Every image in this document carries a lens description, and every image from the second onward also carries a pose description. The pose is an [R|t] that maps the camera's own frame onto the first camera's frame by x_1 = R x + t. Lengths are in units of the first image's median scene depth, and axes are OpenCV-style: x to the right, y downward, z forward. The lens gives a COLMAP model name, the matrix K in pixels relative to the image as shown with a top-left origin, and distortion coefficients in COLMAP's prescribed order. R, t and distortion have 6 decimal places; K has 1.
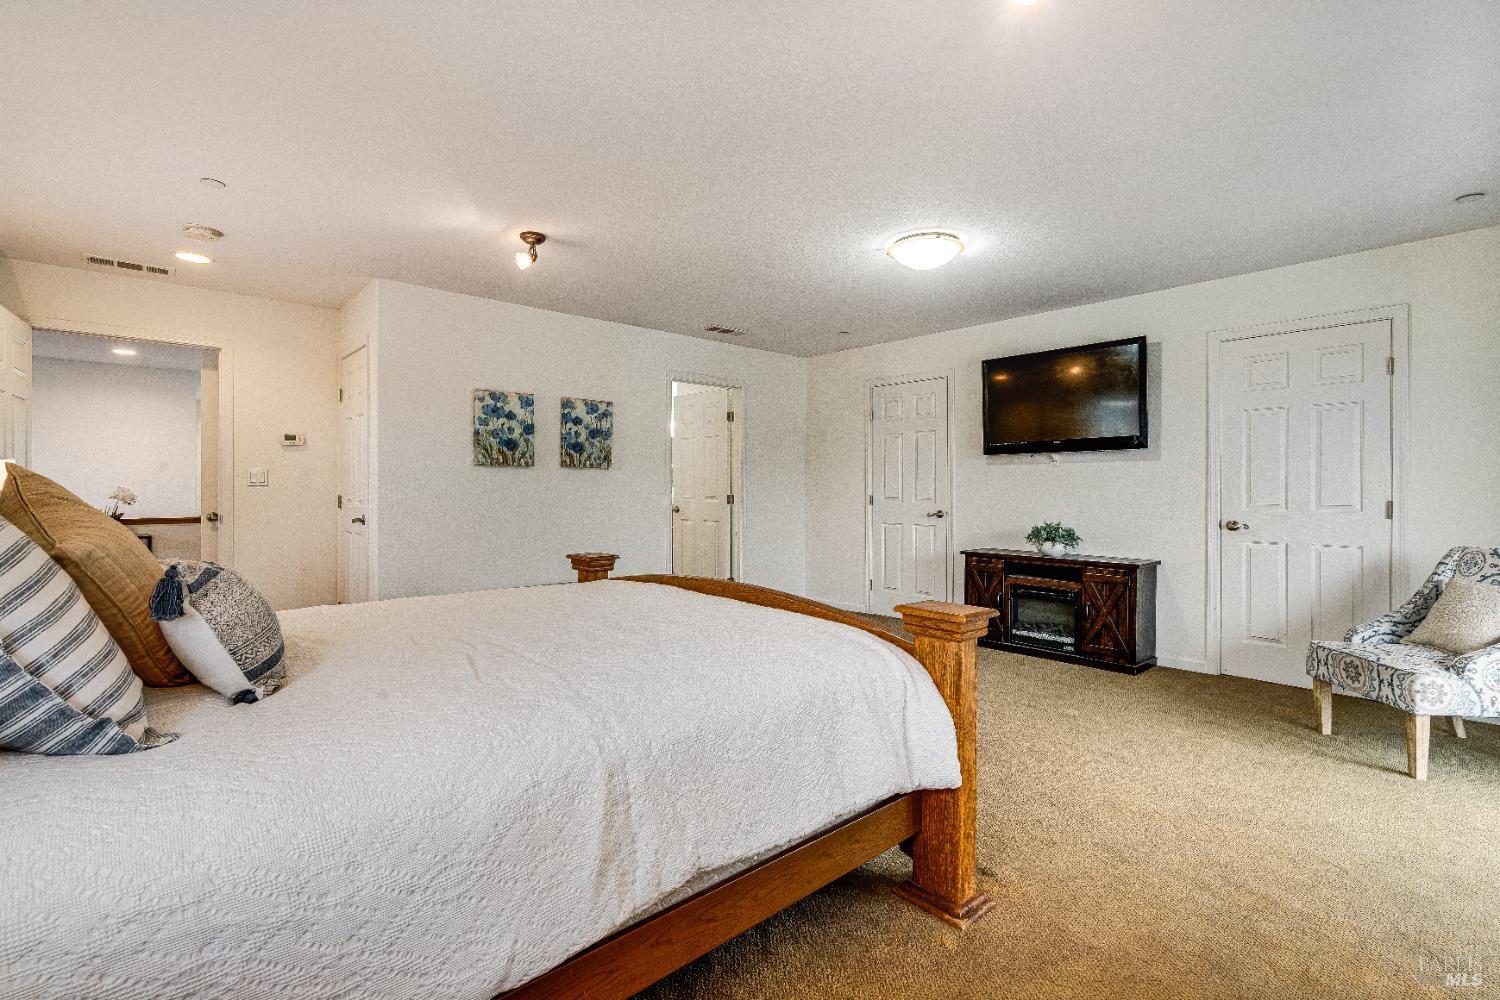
lens RADIAL K [[687.0, 0, 751.1], [0, 687.0, 493.5], [0, 0, 1]] dist [-0.007481, 0.001773]
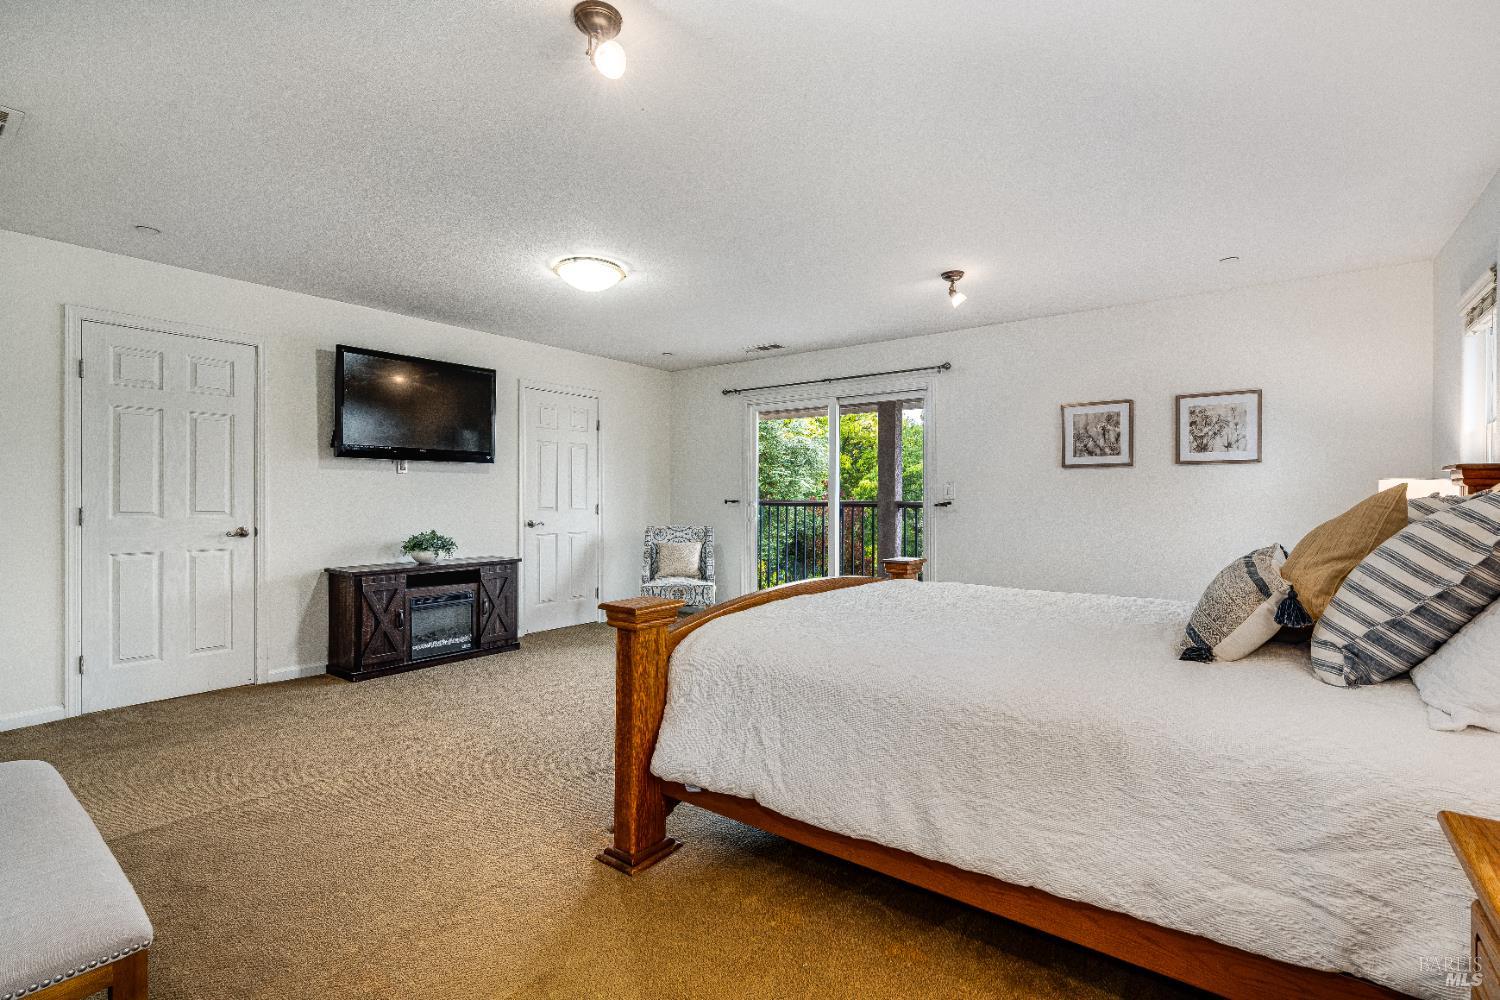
lens RADIAL K [[687.0, 0, 746.6], [0, 687.0, 495.6], [0, 0, 1]] dist [-0.007481, 0.001773]
pose [[-0.182543, -0.001607, 0.983197, -0.647499], [0.004702, 0.999986, 0.002507, -0.010102], [-0.983187, 0.005080, -0.182533, 0.737743]]
